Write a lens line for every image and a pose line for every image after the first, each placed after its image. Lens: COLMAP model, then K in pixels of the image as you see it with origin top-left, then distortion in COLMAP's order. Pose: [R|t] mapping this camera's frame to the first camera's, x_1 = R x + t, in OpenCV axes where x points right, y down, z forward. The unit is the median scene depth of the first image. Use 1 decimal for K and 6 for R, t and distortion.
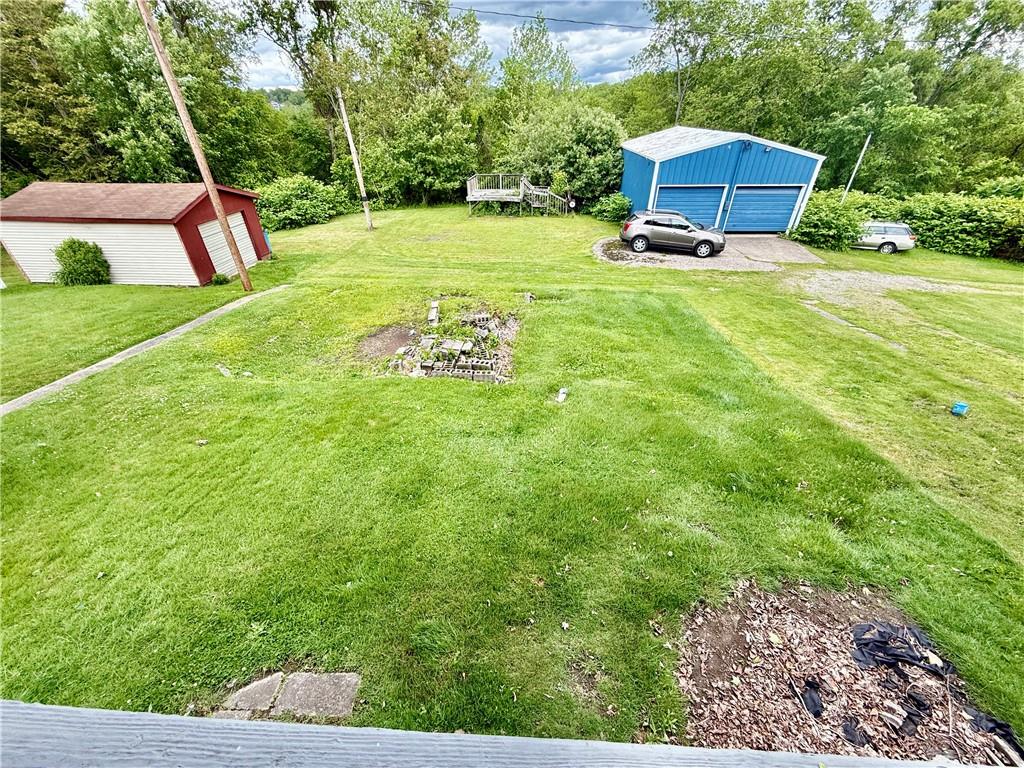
lens RADIAL K [[408.8, 0, 511.9], [0, 408.8, 380.8], [0, 0, 1]] dist [0.001197, -0.000294]
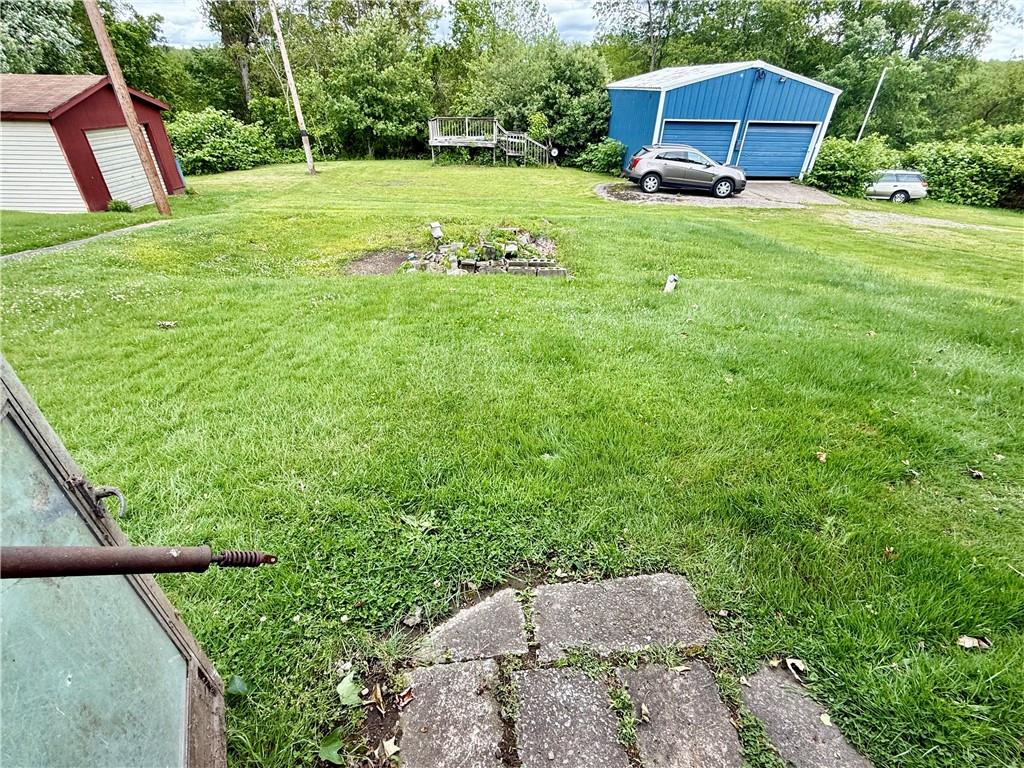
lens RADIAL K [[464.6, 0, 514.1], [0, 464.6, 386.9], [0, 0, 1]] dist [-0.000303, -0.000831]
pose [[0.991935, -0.043720, 0.118969, -0.091836], [0.044685, 0.998986, -0.005450, 0.073144], [-0.118610, 0.010722, 0.992883, 0.071216]]
